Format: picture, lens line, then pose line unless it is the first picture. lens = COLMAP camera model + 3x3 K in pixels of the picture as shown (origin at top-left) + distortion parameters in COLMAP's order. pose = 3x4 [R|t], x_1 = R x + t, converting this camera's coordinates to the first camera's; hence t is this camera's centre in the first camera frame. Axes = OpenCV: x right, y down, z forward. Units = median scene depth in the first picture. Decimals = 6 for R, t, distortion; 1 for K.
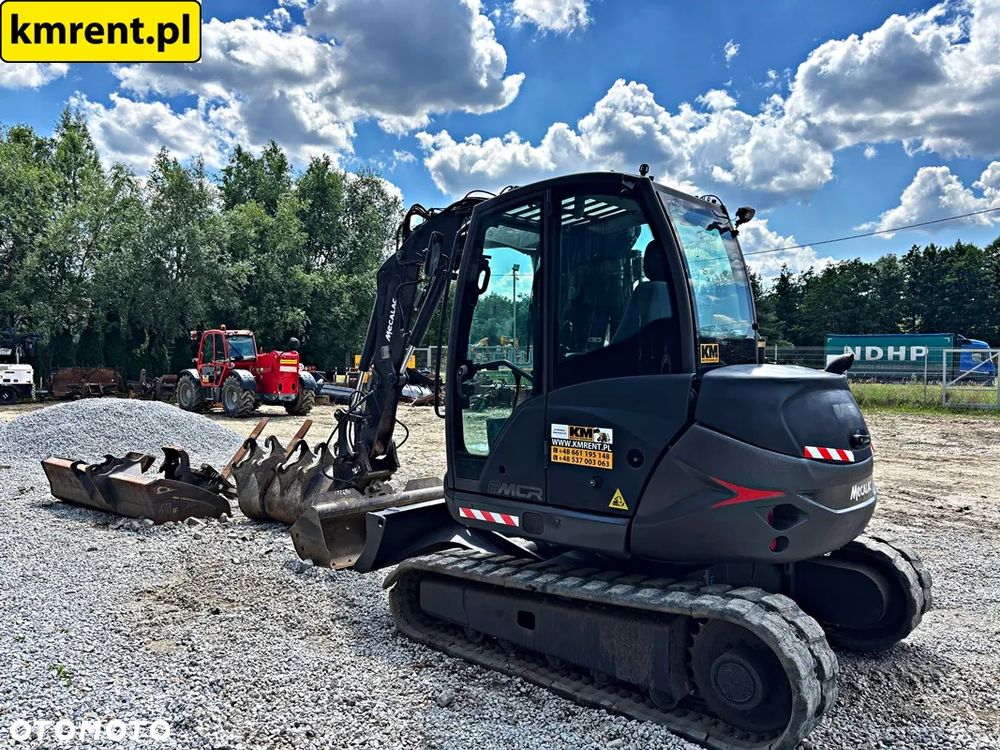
lens RADIAL K [[759.4, 0, 493.5], [0, 759.4, 373.6], [0, 0, 1]] dist [0.022902, -0.016053]
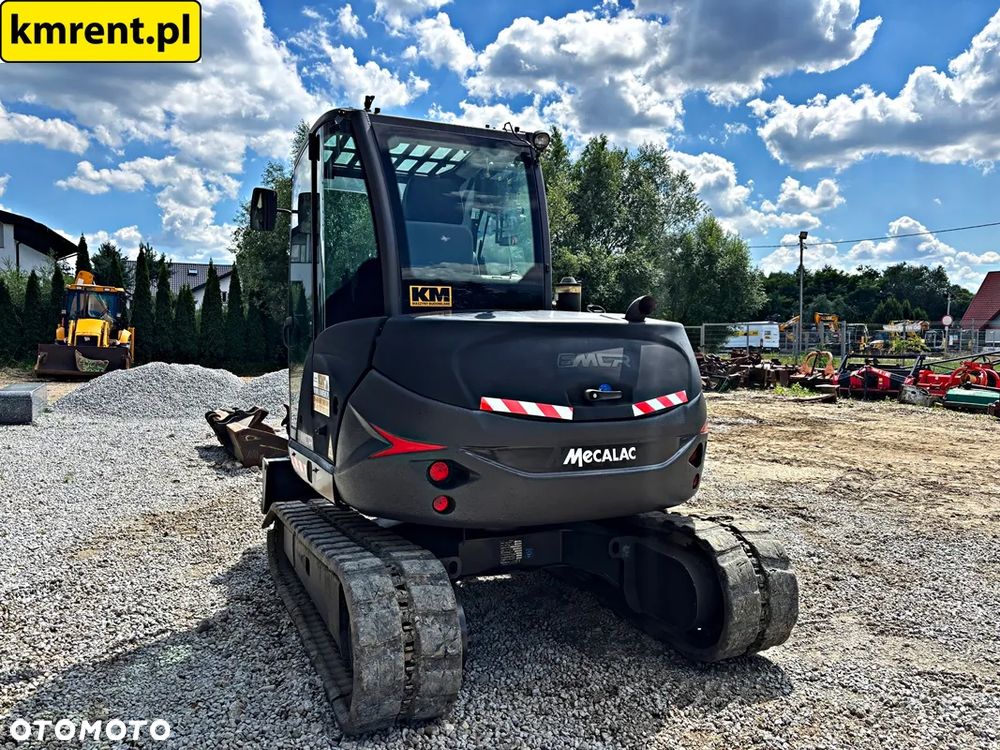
lens RADIAL K [[756.3, 0, 492.5], [0, 756.3, 371.9], [0, 0, 1]] dist [0.045784, -0.051249]
pose [[0.909551, 0.018036, -0.415201, 0.081443], [-0.009233, 0.999688, 0.023200, 0.004790], [0.415490, -0.017268, 0.909434, 0.022650]]
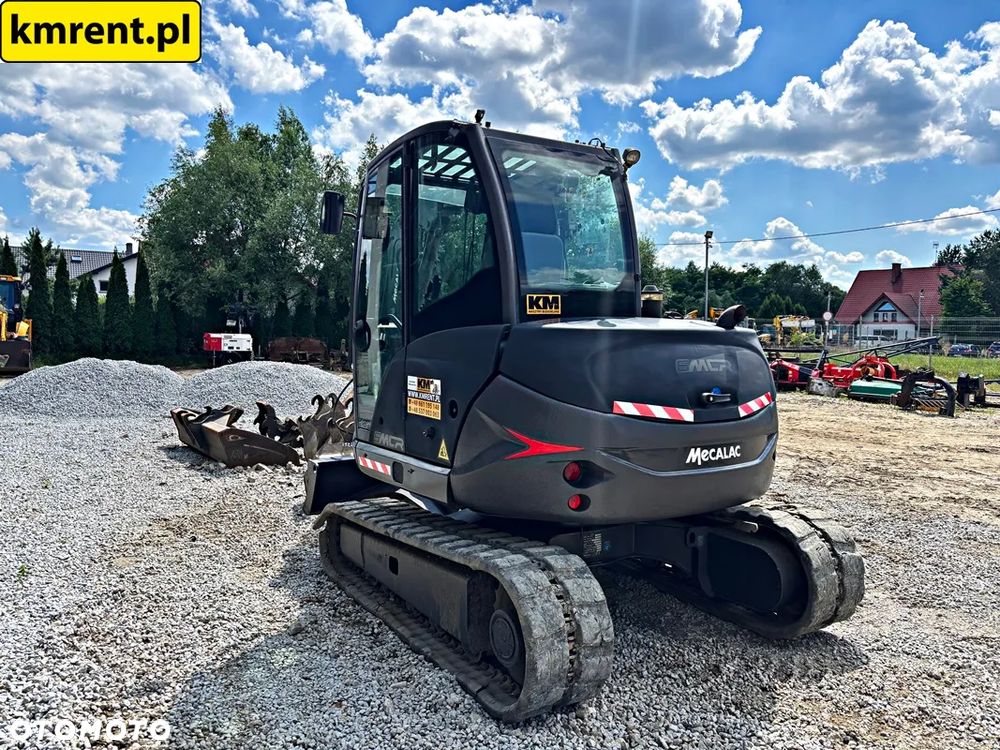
lens RADIAL K [[756.3, 0, 492.5], [0, 756.3, 371.9], [0, 0, 1]] dist [0.045784, -0.051249]
pose [[0.956955, 0.018438, -0.289650, 0.055628], [-0.009476, 0.999433, 0.032313, 0.003187], [0.290082, -0.028178, 0.956587, 0.007404]]
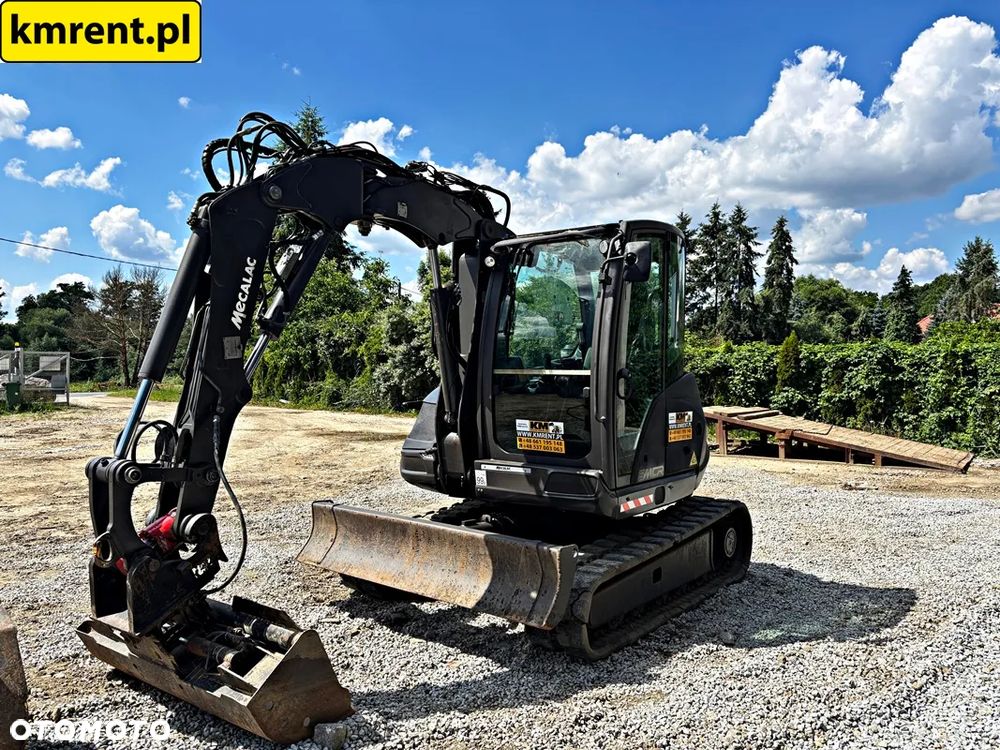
lens RADIAL K [[756.6, 0, 496.4], [0, 756.6, 370.2], [0, 0, 1]] dist [0.038145, -0.038144]
pose [[-0.039456, -0.009554, 0.999176, -0.140587], [0.014205, 0.999848, 0.010121, -0.002865], [-0.999120, 0.014592, -0.039314, 0.156559]]
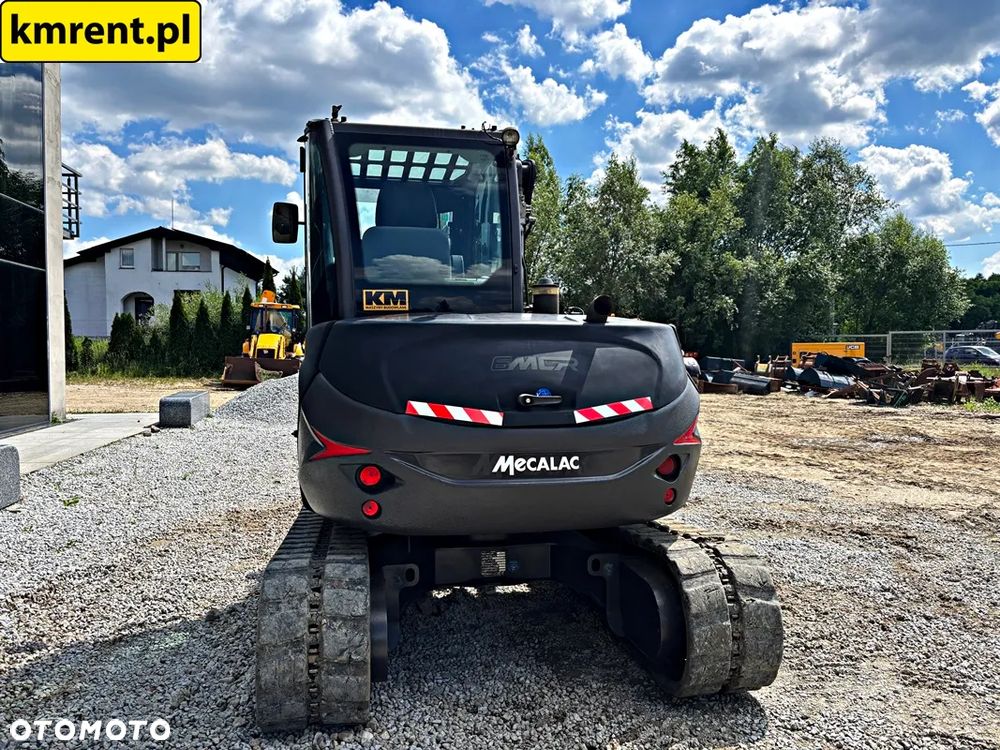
lens RADIAL K [[756.3, 0, 492.5], [0, 756.3, 371.9], [0, 0, 1]] dist [0.045784, -0.051249]
pose [[0.789037, 0.012035, -0.614228, 0.105192], [-0.008218, 0.999925, 0.009034, 0.005655], [0.614291, -0.002080, 0.789077, 0.040397]]
